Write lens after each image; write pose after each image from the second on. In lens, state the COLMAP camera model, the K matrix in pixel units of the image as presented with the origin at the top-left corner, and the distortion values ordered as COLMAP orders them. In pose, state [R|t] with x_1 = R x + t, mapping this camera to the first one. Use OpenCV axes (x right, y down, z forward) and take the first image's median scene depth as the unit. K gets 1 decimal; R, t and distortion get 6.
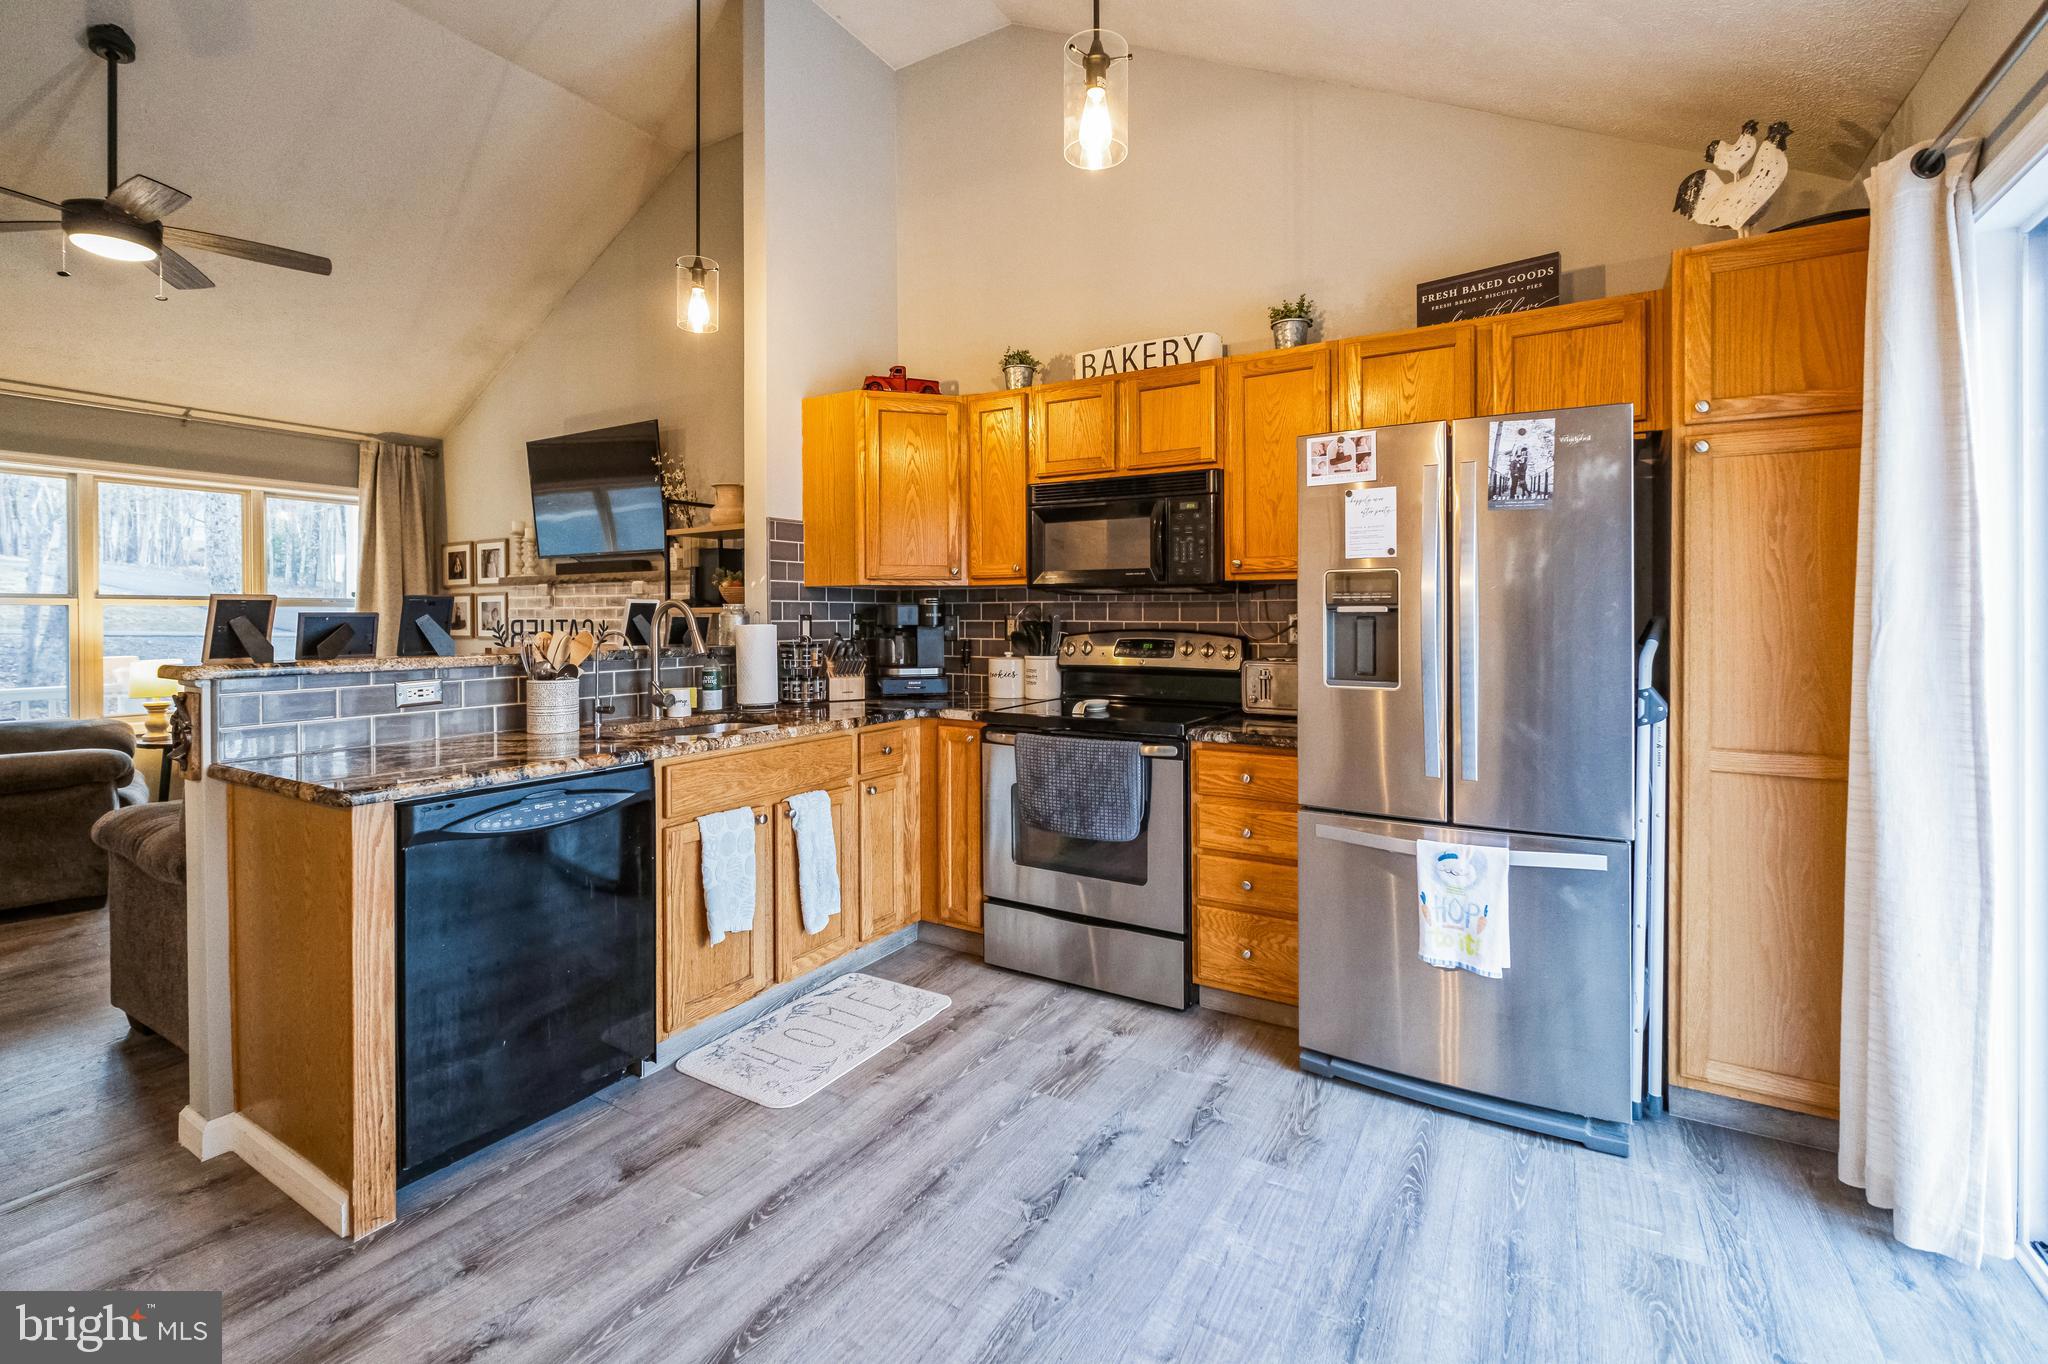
lens RADIAL K [[893.6, 0, 1045.5], [0, 893.6, 603.5], [0, 0, 1]] dist [-0.007738, 0.001376]
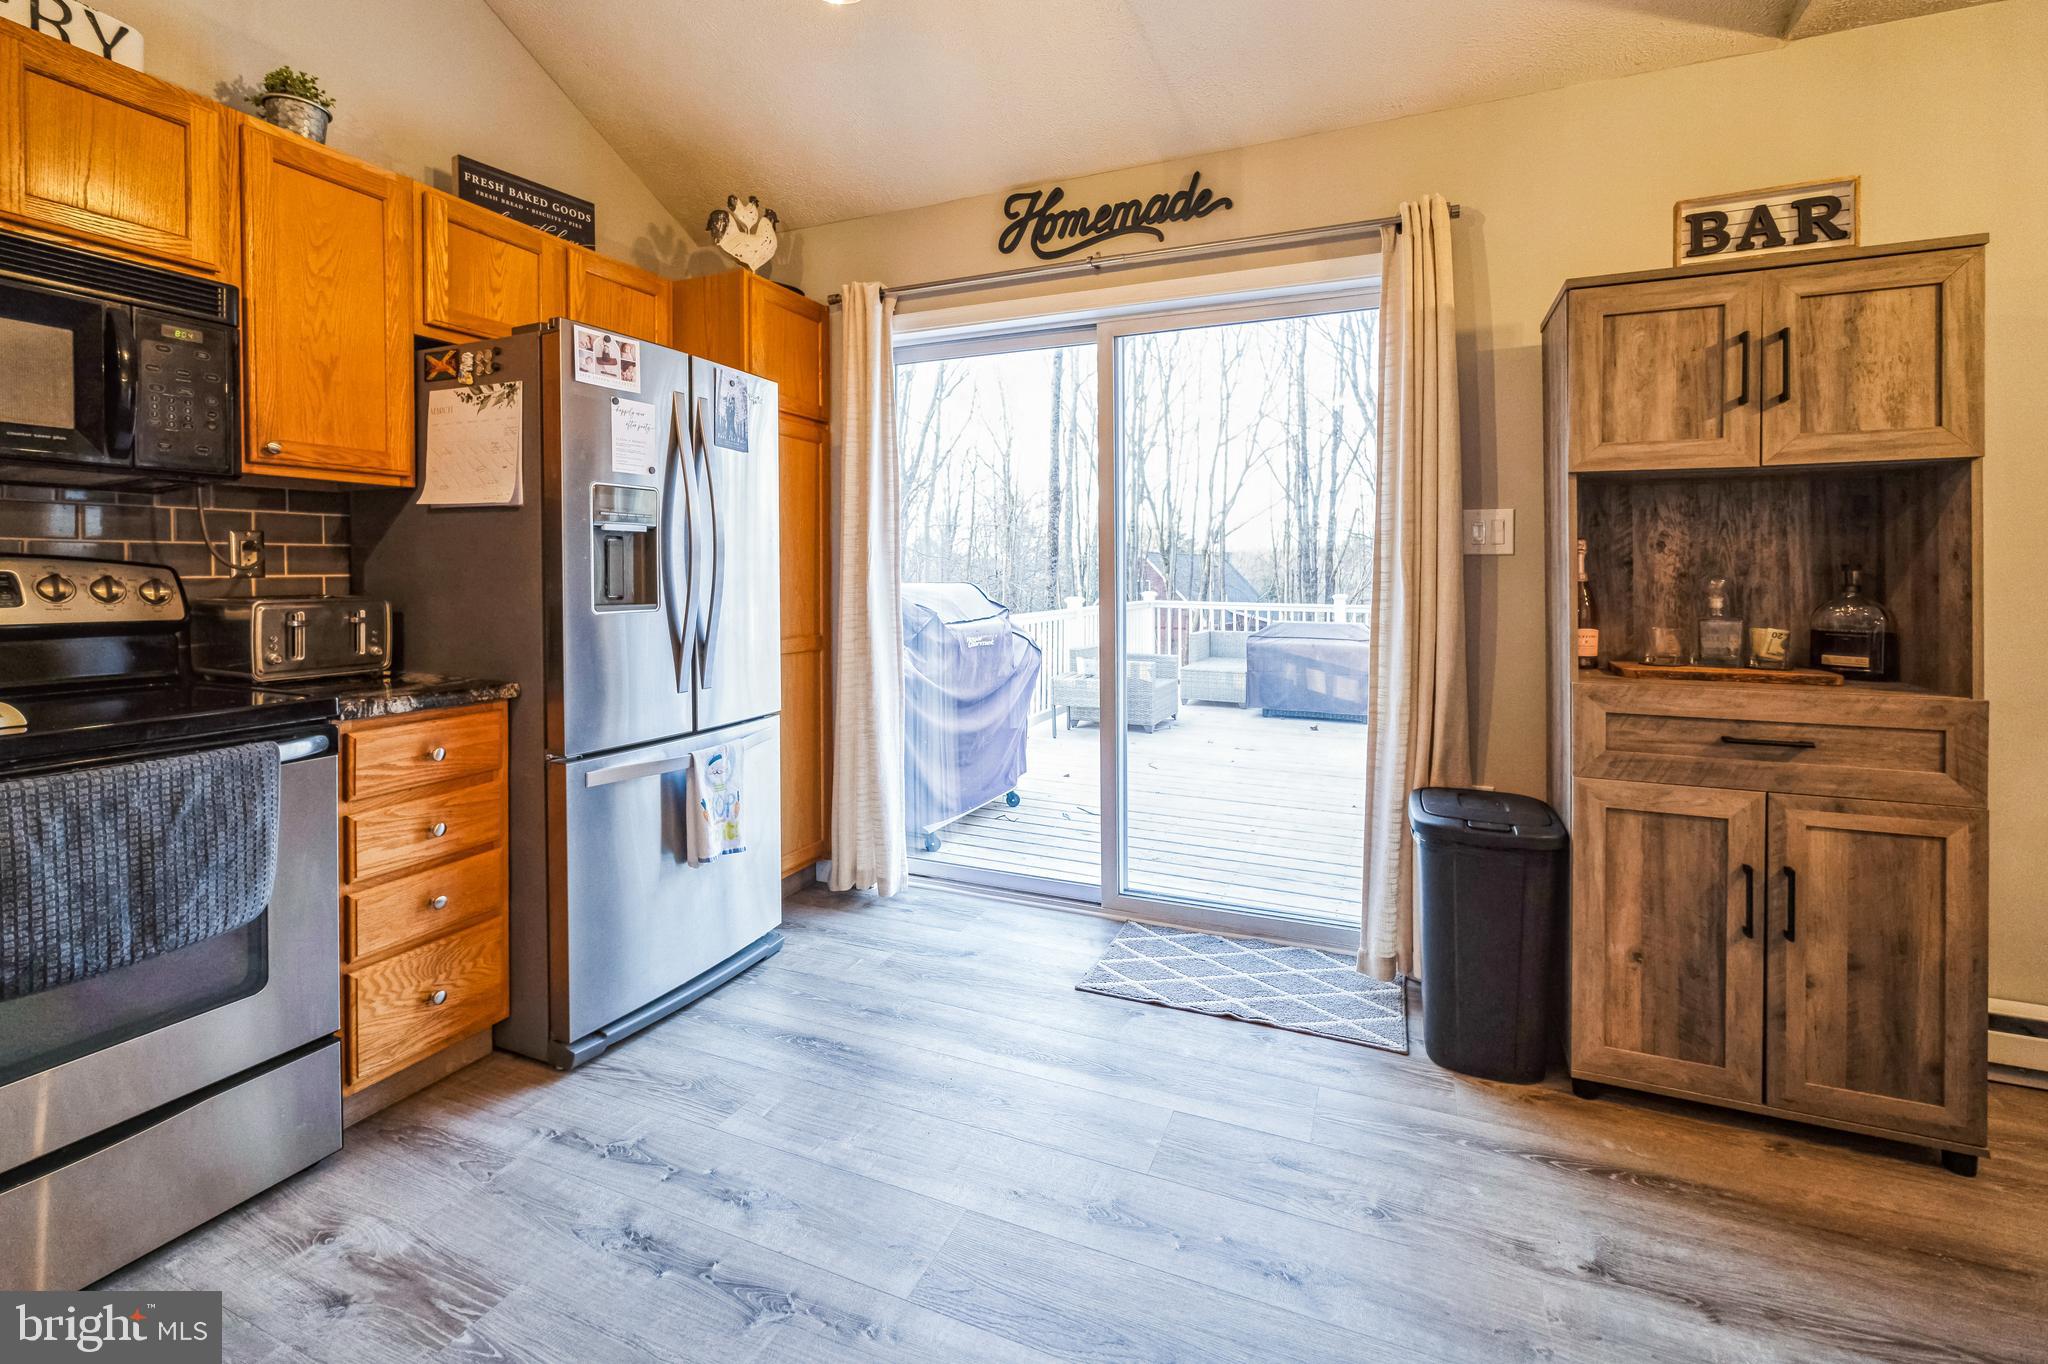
lens RADIAL K [[893.6, 0, 1002.1], [0, 893.6, 570.7], [0, 0, 1]] dist [-0.007738, 0.001376]
pose [[-0.116191, 0.003433, 0.993221, -0.521172], [-0.012147, 0.999914, -0.004878, 0.042896], [-0.993153, -0.012632, -0.116140, 0.606209]]
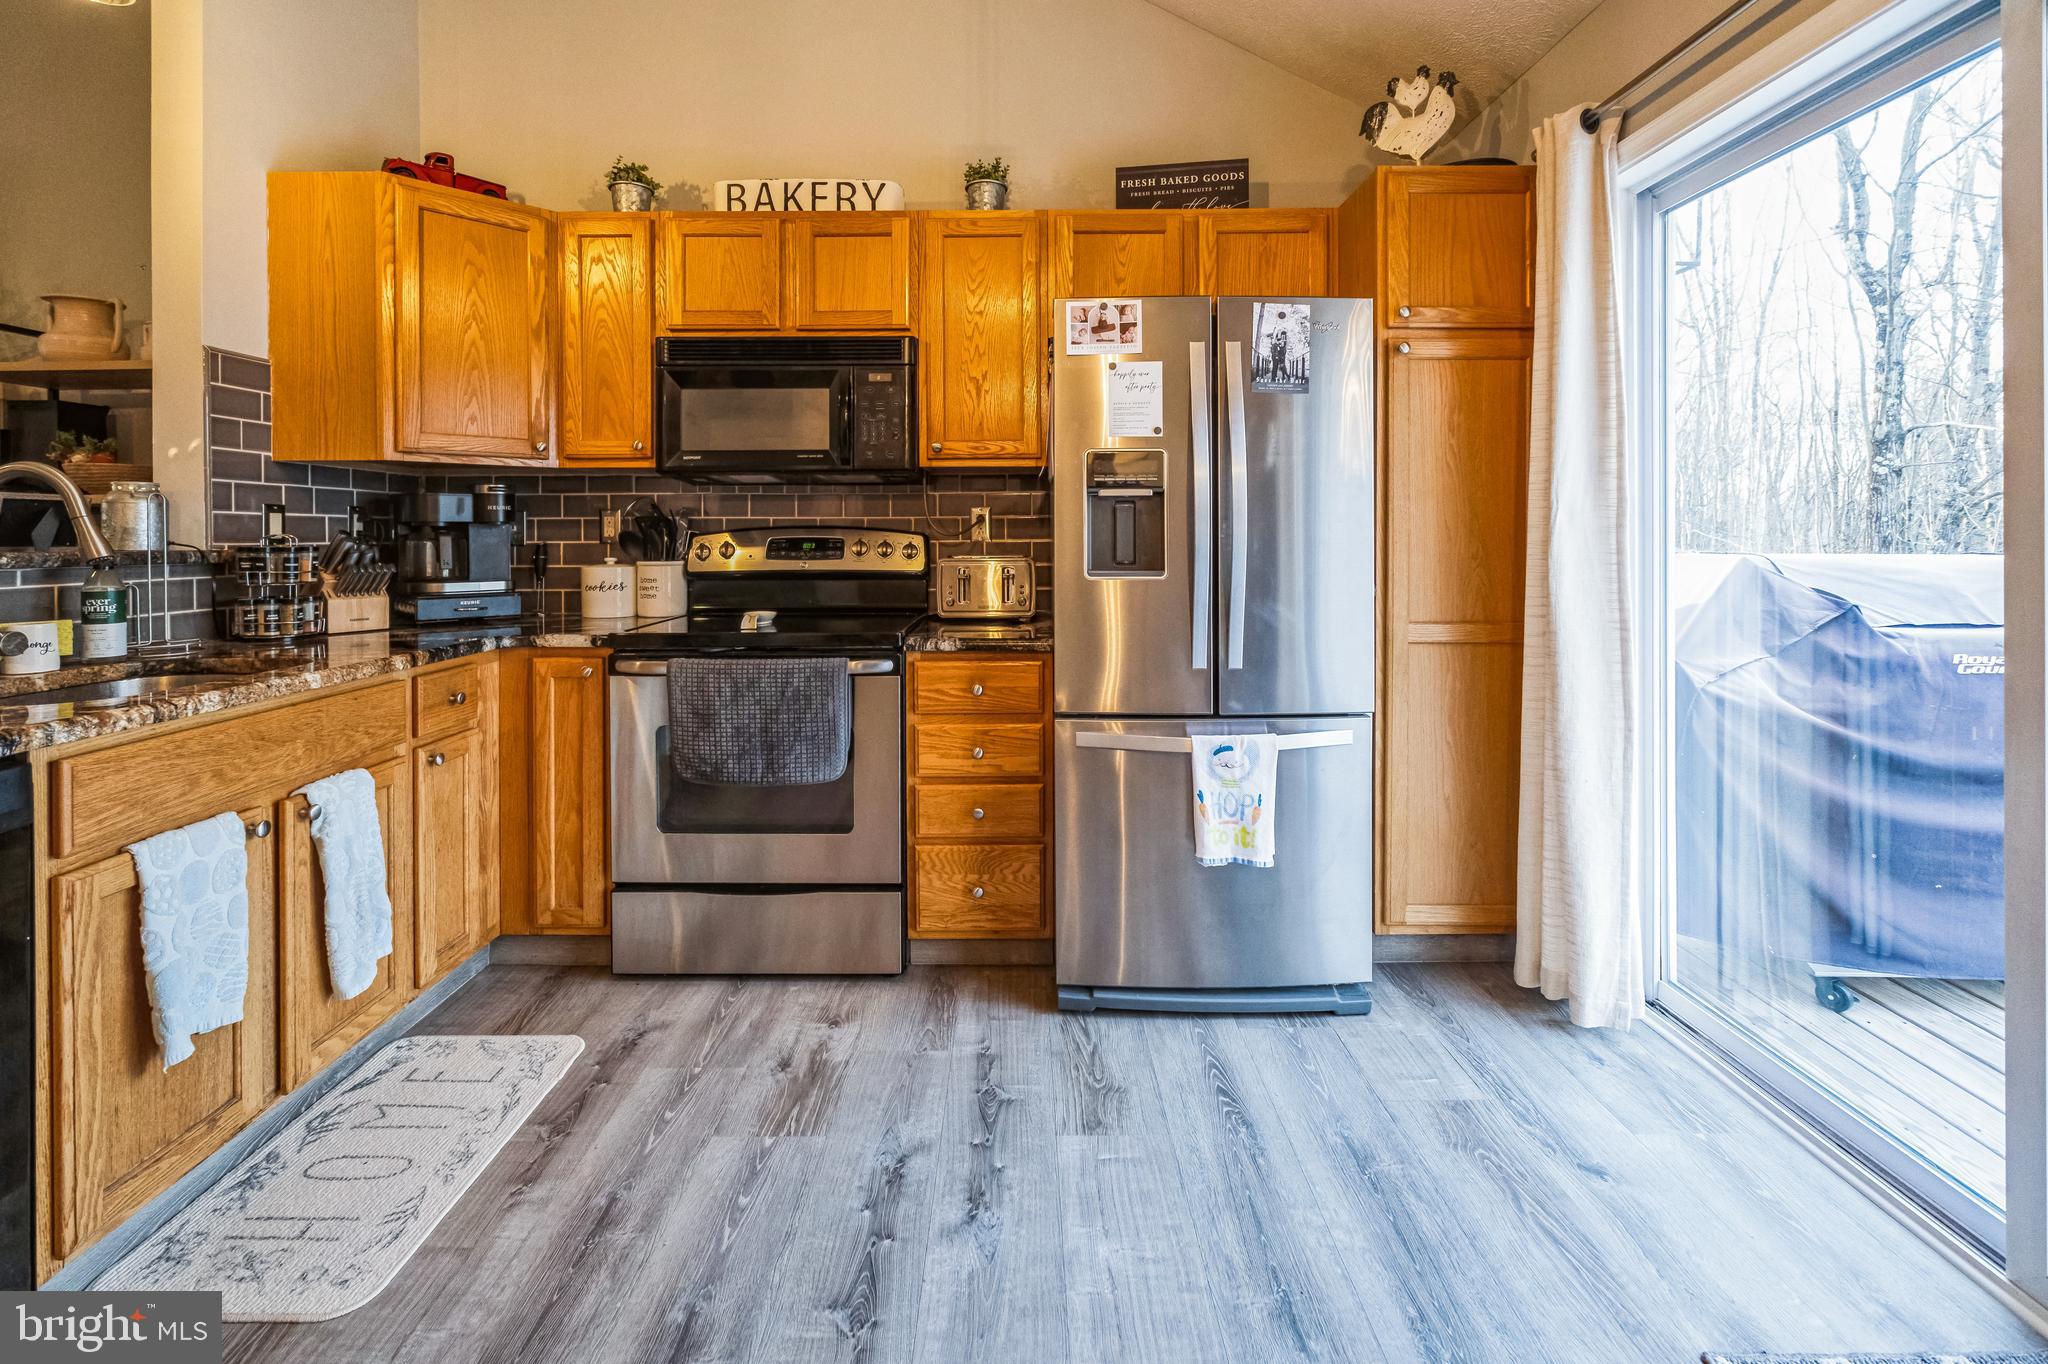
lens RADIAL K [[893.6, 0, 1021.3], [0, 893.6, 534.1], [0, 0, 1]] dist [-0.007738, 0.001376]
pose [[0.860283, 0.001837, 0.509814, -0.174171], [-0.005180, 0.999973, 0.005137, 0.037811], [-0.509791, -0.007060, 0.860270, 0.222863]]
